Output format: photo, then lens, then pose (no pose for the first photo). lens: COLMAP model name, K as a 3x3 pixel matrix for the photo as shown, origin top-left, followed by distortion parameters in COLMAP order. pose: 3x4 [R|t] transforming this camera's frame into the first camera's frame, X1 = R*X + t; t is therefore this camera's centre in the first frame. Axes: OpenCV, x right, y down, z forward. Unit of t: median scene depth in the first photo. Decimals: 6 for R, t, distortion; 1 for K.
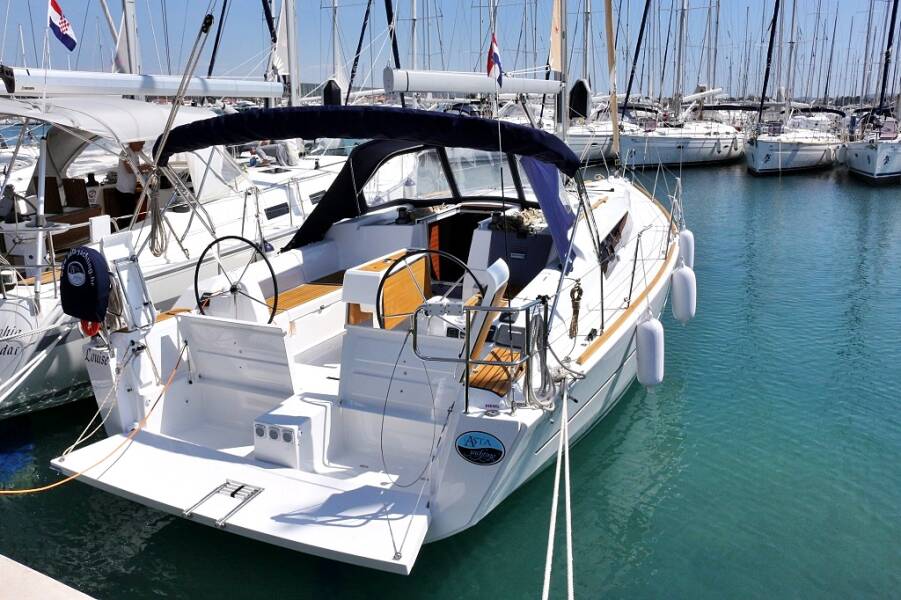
lens RADIAL K [[769.8, 0, 451.4], [0, 769.8, 299.7], [0, 0, 1]] dist [-0.102528, 0.000807]
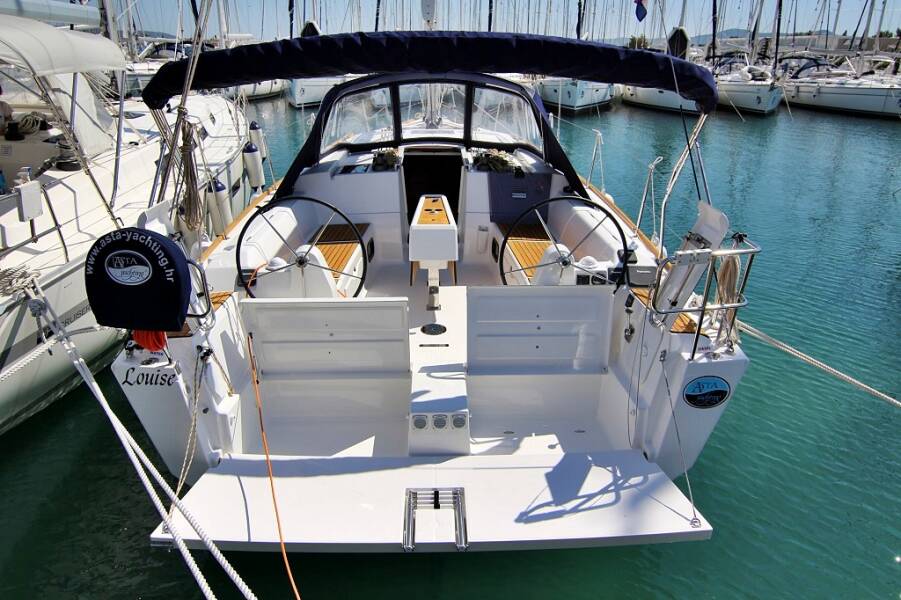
lens RADIAL K [[656.0, 0, 449.4], [0, 656.0, 295.2], [0, 0, 1]] dist [0.007866, 0.008675]
pose [[0.887663, -0.140276, 0.438609, -0.507070], [0.092809, 0.987426, 0.127969, -0.059274], [-0.451045, -0.072887, 0.889520, 0.326223]]
